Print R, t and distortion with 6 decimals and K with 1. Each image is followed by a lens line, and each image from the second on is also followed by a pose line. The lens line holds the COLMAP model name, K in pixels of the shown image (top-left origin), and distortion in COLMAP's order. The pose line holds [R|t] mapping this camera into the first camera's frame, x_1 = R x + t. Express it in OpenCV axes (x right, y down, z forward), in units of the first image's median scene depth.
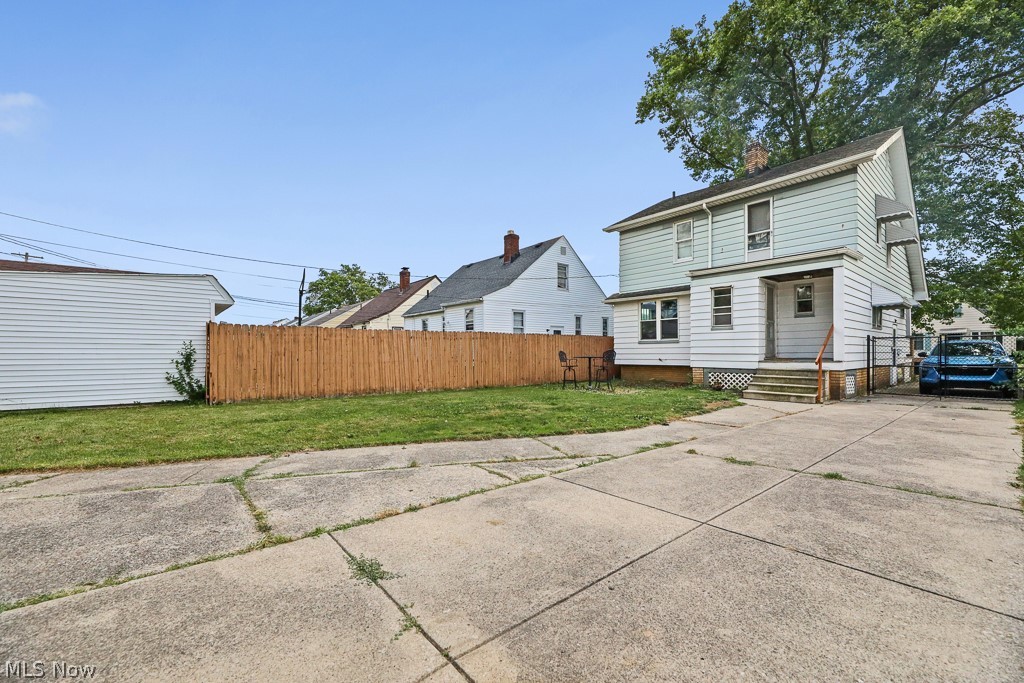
lens RADIAL K [[422.3, 0, 492.6], [0, 422.3, 350.2], [0, 0, 1]] dist [-0.006082, -0.001046]
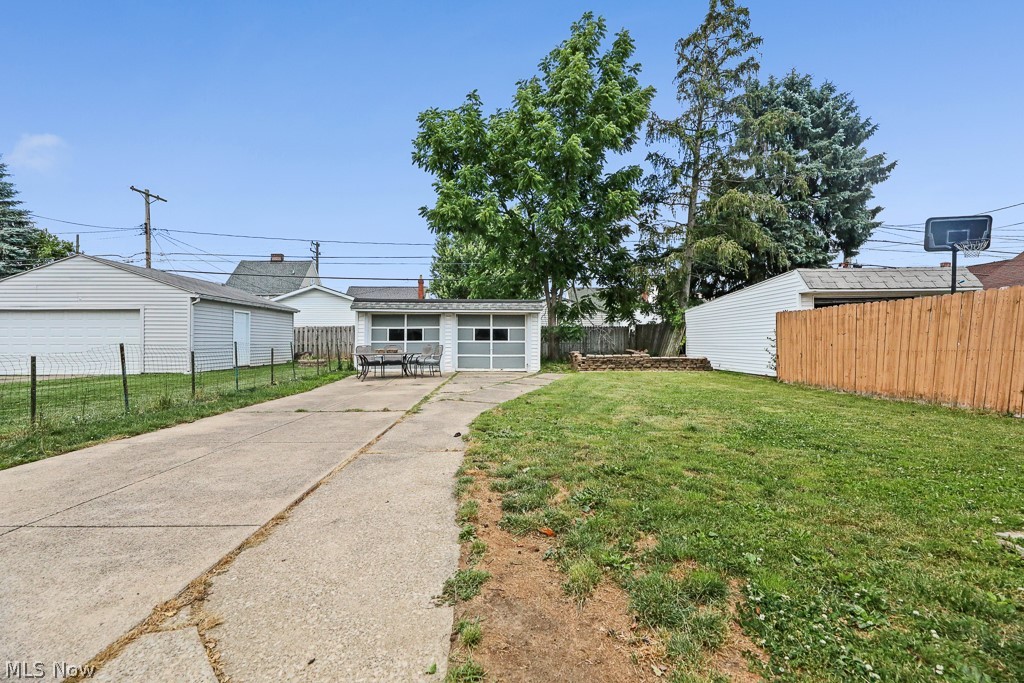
lens RADIAL K [[422.3, 0, 512.2], [0, 422.3, 339.2], [0, 0, 1]] dist [-0.006082, -0.001046]
pose [[-0.596986, -0.005497, -0.802232, 1.340543], [0.011440, 0.999817, -0.015364, 0.037078], [0.802170, -0.018350, -0.596814, 2.160938]]
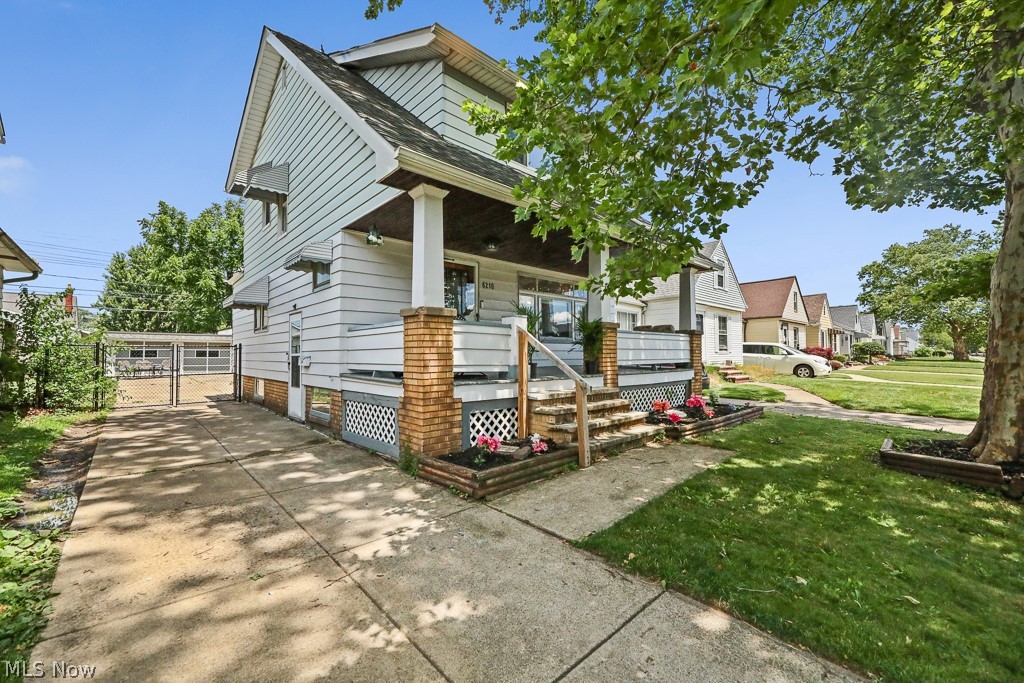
lens RADIAL K [[422.3, 0, 518.6], [0, 422.3, 346.5], [0, 0, 1]] dist [-0.006082, -0.001046]
pose [[0.079825, -0.012397, -0.996732, 4.462316], [0.005520, 0.999913, -0.011994, -0.045333], [0.996794, -0.004545, 0.079886, 3.657107]]
